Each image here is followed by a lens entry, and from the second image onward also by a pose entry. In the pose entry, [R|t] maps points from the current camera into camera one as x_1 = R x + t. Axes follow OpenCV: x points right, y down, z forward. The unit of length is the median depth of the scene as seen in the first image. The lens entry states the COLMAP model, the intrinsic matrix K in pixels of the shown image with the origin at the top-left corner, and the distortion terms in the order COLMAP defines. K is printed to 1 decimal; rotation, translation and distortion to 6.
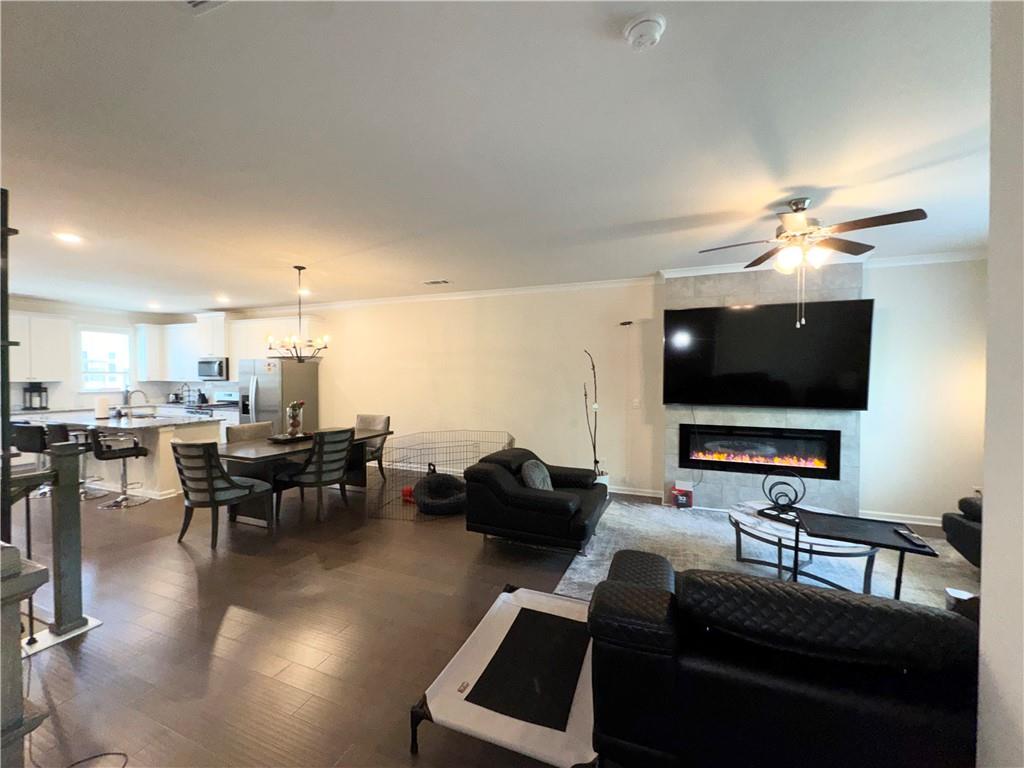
lens RADIAL K [[409.1, 0, 512.5], [0, 409.1, 383.8], [0, 0, 1]] dist [-0.001469, -0.000260]
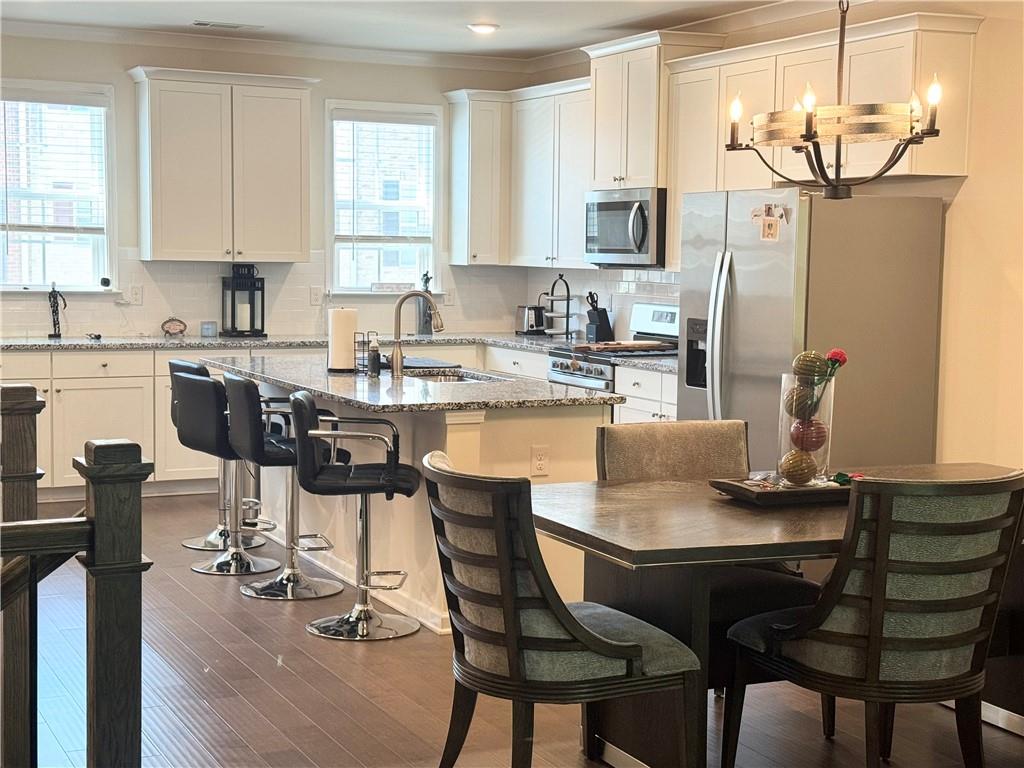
lens RADIAL K [[1595.6, 0, 508.7], [0, 1595.6, 383.7], [0, 0, 1]] dist [0.141920, 0.000000]
pose [[0.731798, 0.064574, -0.678456, 0.016000], [-0.024960, 0.997373, 0.068005, 0.000263], [0.681065, -0.032832, 0.731487, 0.131059]]
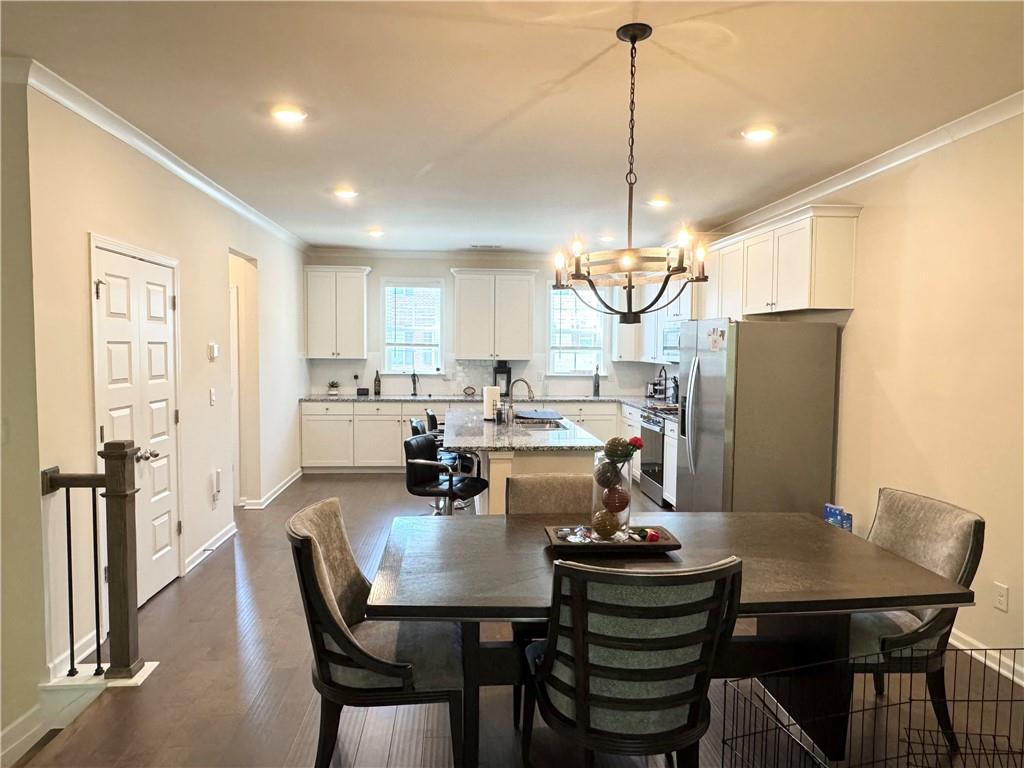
lens RADIAL K [[658.5, 0, 508.2], [0, 658.5, 383.3], [0, 0, 1]] dist [0.005097, 0.004282]
pose [[0.444657, 0.051019, -0.894247, -0.078478], [-0.025888, 0.998691, 0.044105, -0.023742], [0.895327, 0.003539, 0.445395, 0.674599]]
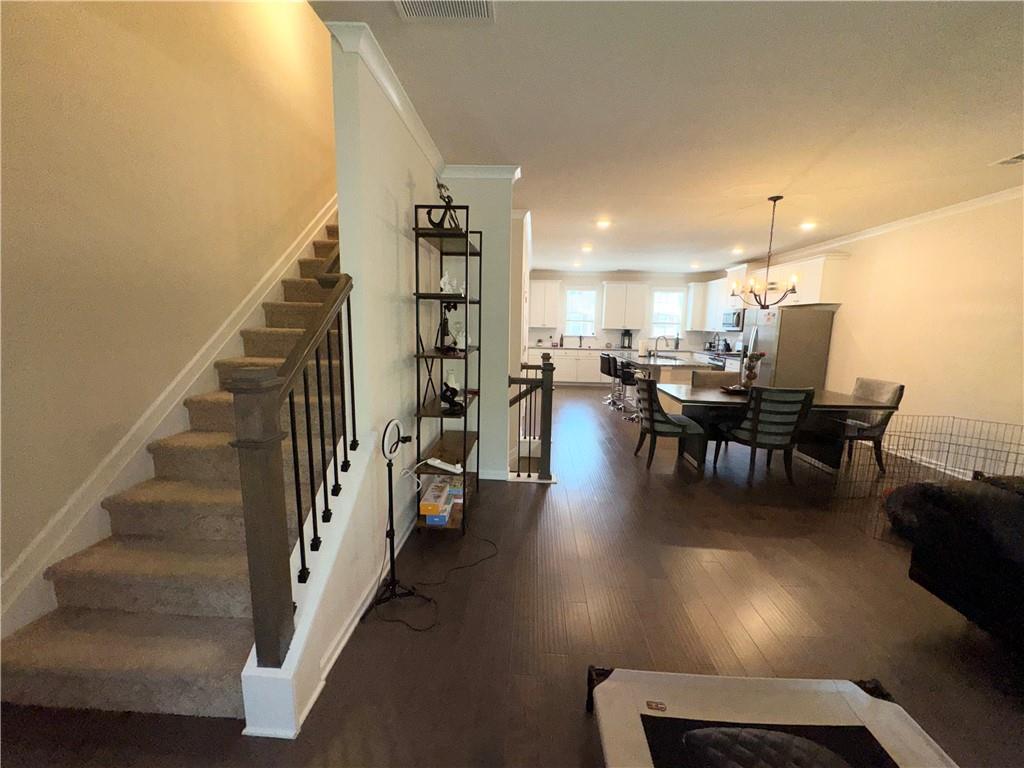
lens RADIAL K [[409.1, 0, 511.2], [0, 409.1, 383.2], [0, 0, 1]] dist [-0.001469, -0.000260]
pose [[0.316930, 0.137342, -0.938452, 0.171339], [-0.036876, 0.990496, 0.132505, 0.011162], [0.947732, -0.007388, 0.318983, 0.186577]]
